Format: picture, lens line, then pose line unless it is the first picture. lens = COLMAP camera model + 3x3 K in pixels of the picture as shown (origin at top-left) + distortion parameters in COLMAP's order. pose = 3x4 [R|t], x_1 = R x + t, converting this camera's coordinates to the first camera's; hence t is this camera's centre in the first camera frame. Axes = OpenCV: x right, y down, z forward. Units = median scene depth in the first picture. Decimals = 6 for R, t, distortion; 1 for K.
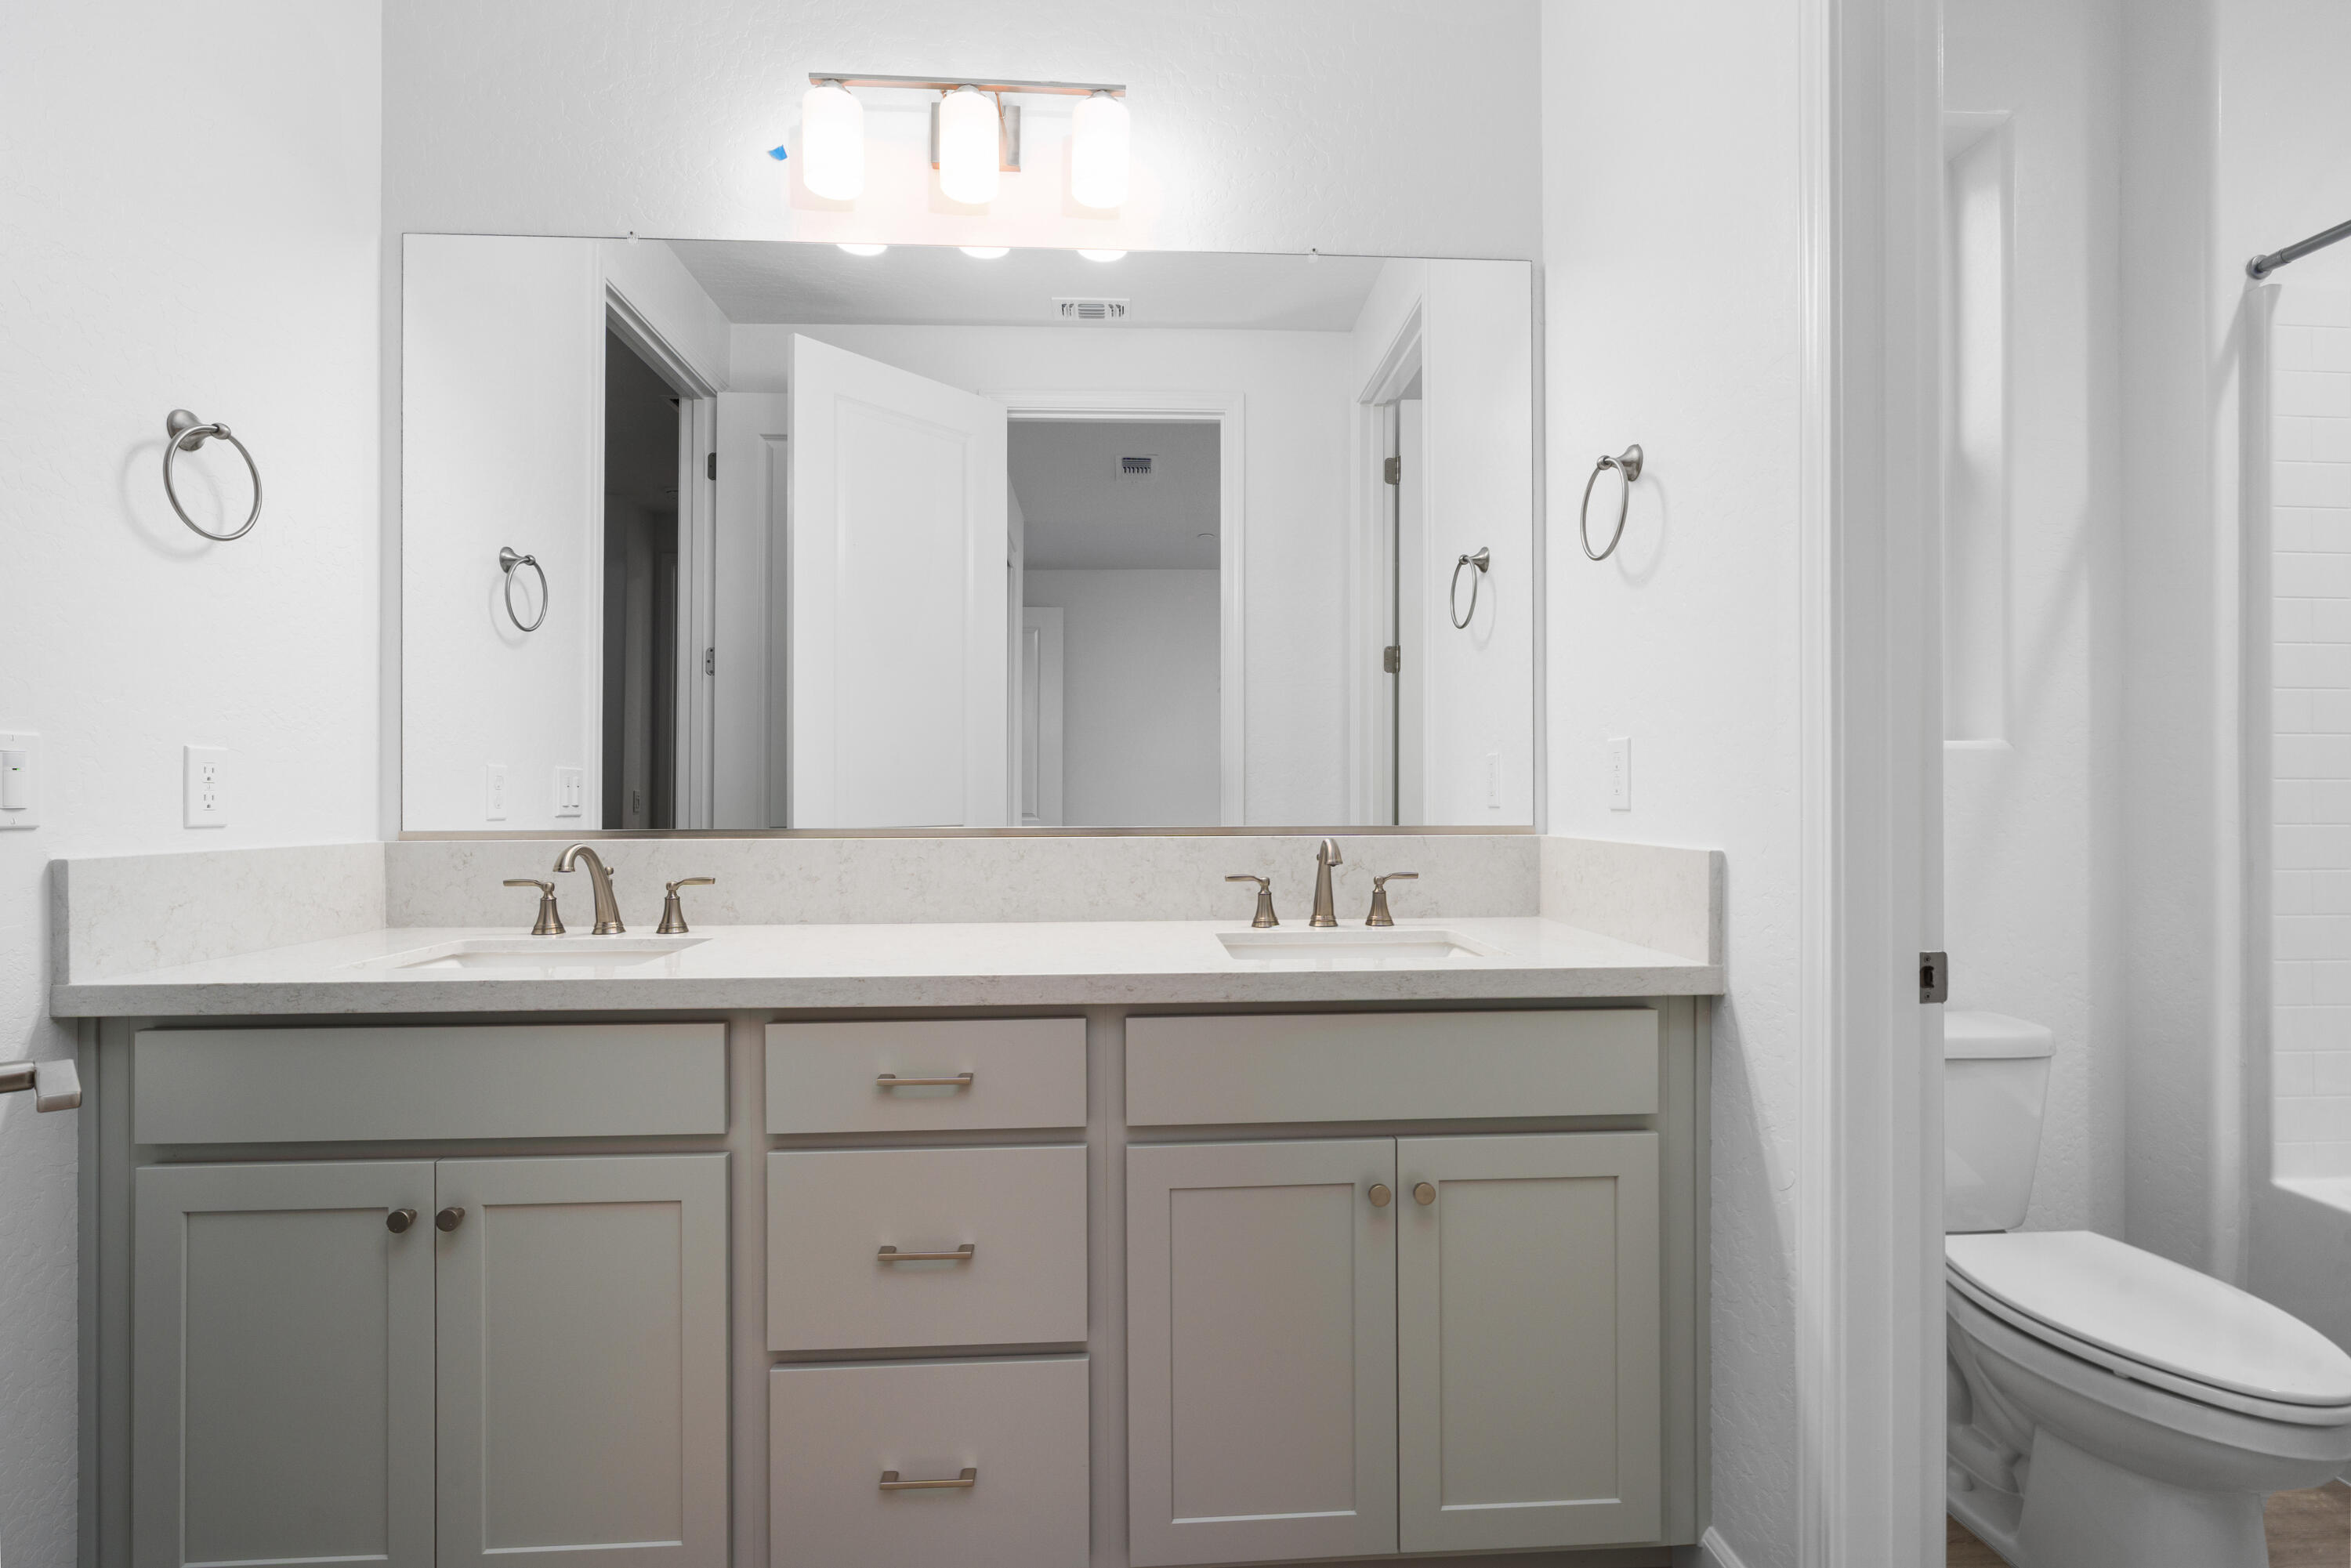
lens RADIAL K [[1074.6, 0, 1175.5], [0, 1074.6, 784.0], [0, 0, 1]] dist [-0.001391, 0.000496]
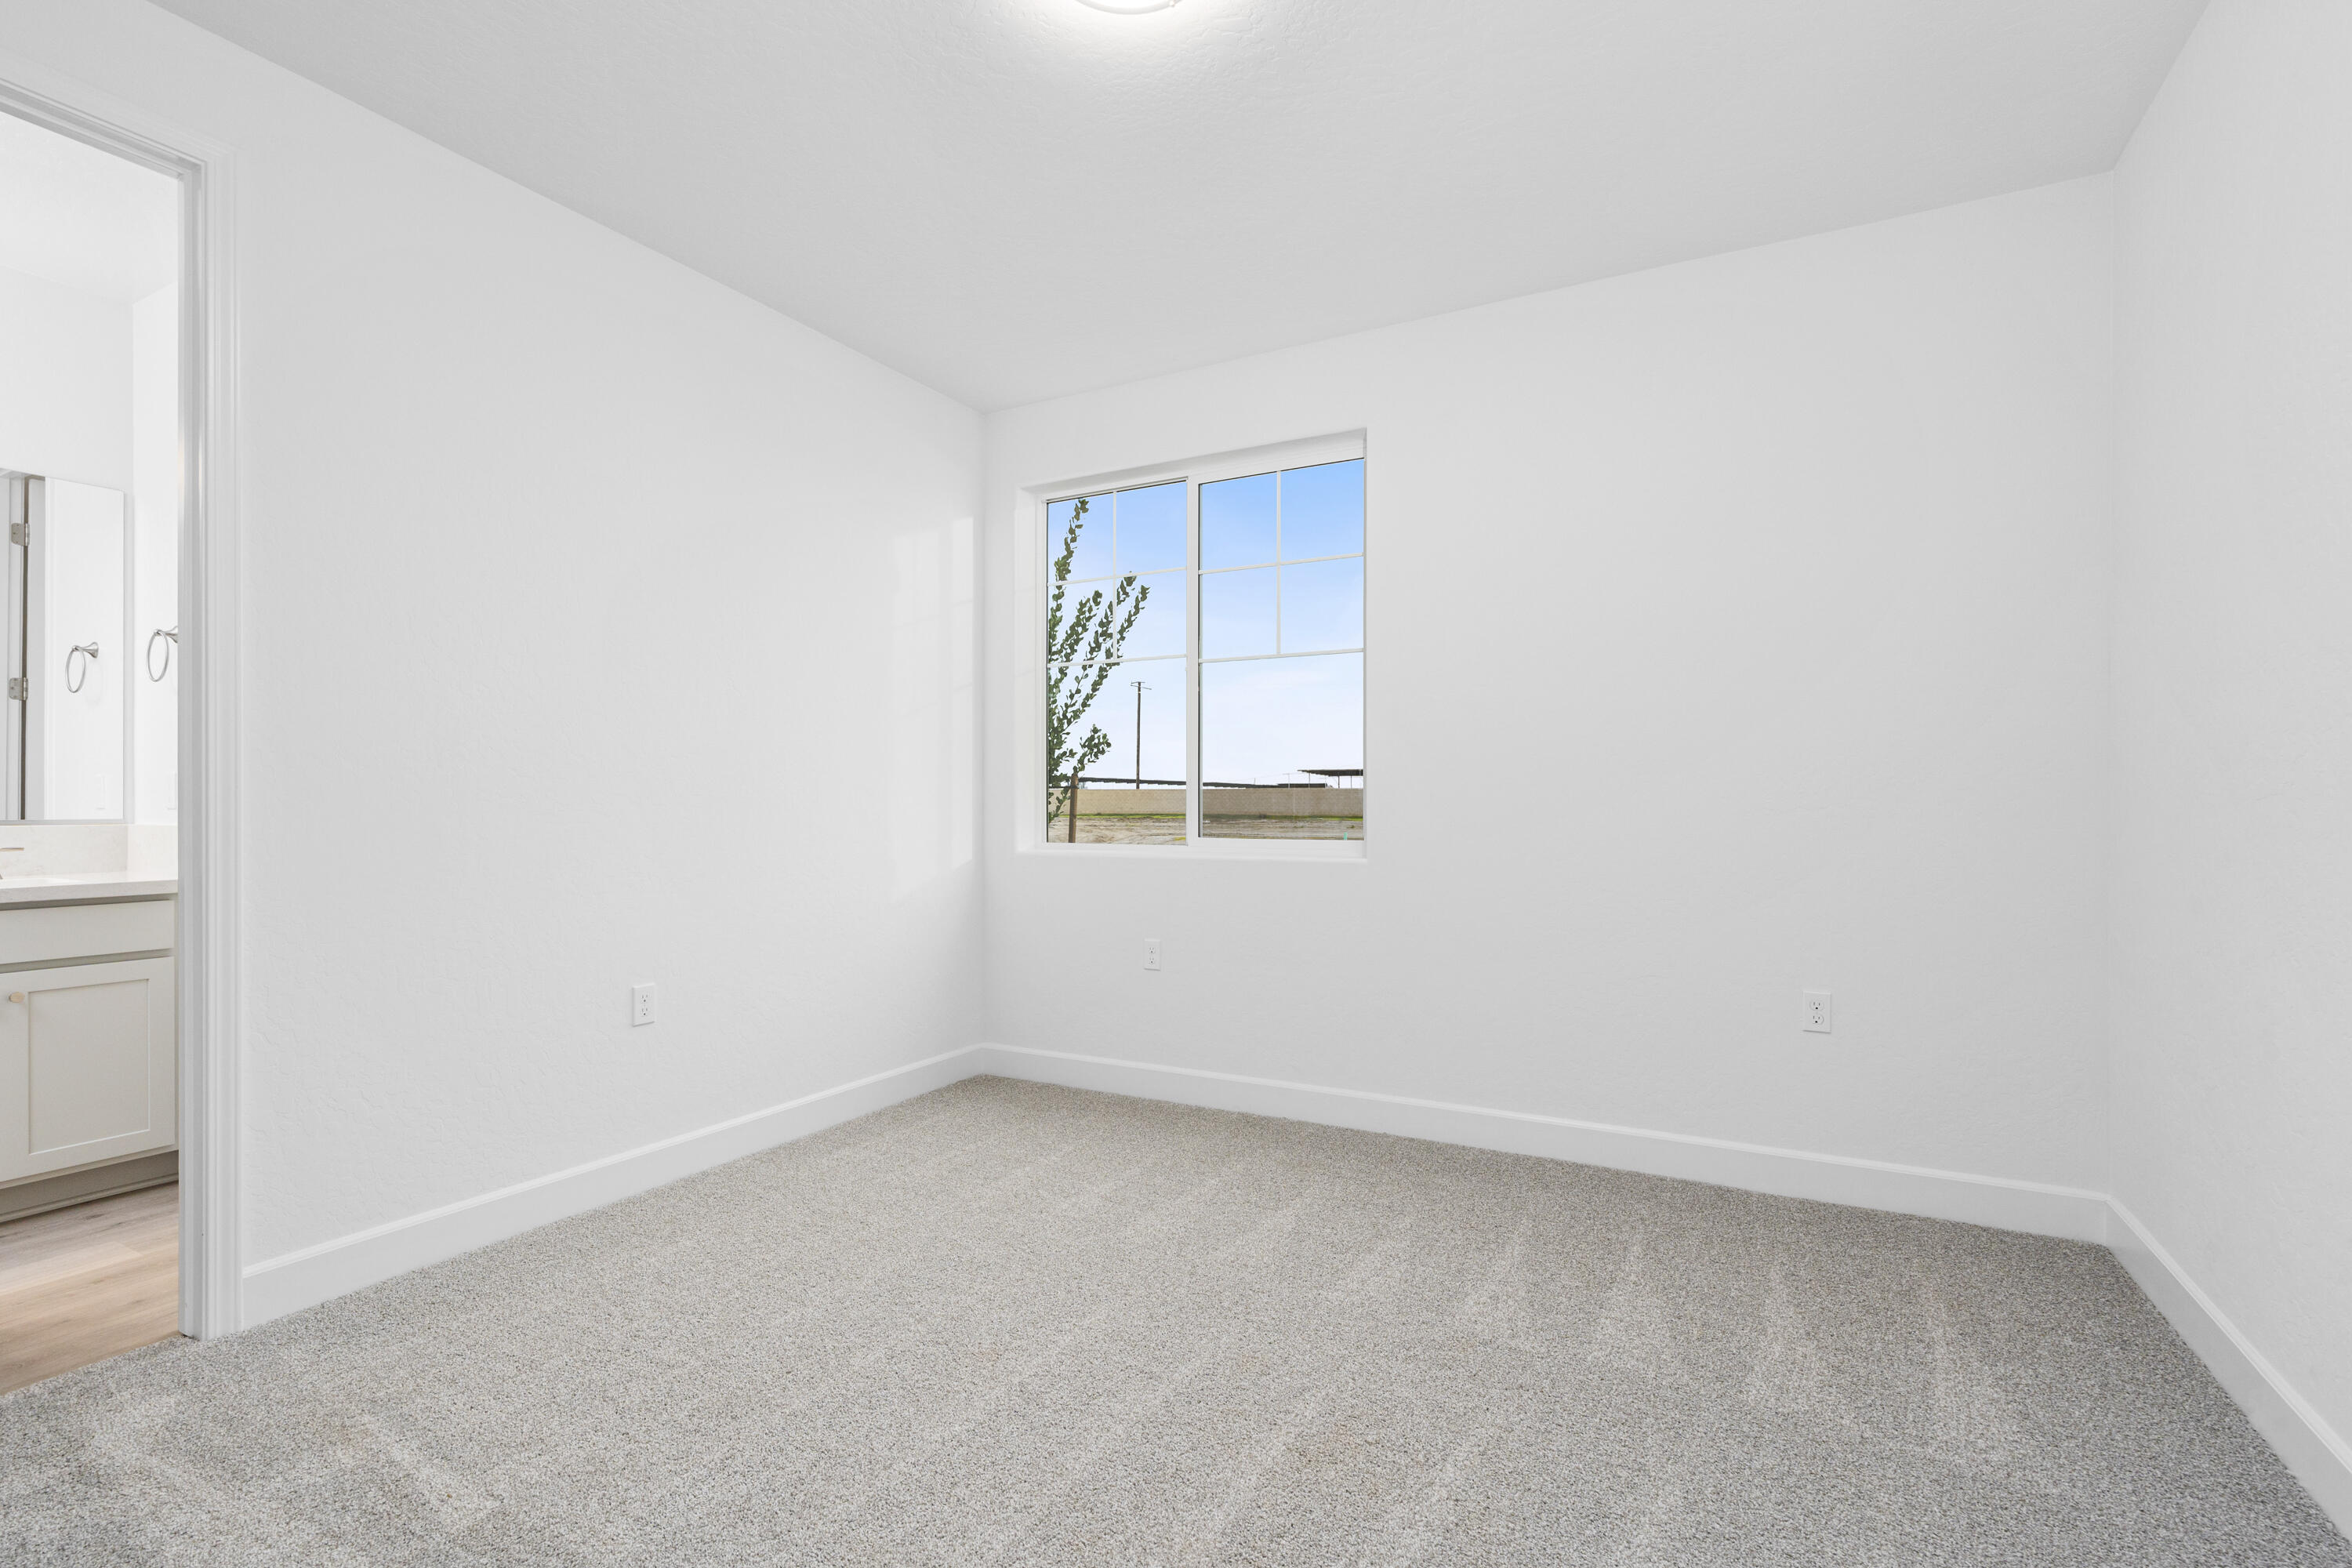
lens RADIAL K [[1075.1, 0, 1176.0], [0, 1075.1, 784.0], [0, 0, 1]] dist [-0.001391, 0.000496]
pose [[0.536823, 0.000705, 0.843695, -0.189525], [-0.008621, 0.999952, 0.004650, -0.034707], [-0.843651, -0.009770, 0.536803, -1.187069]]
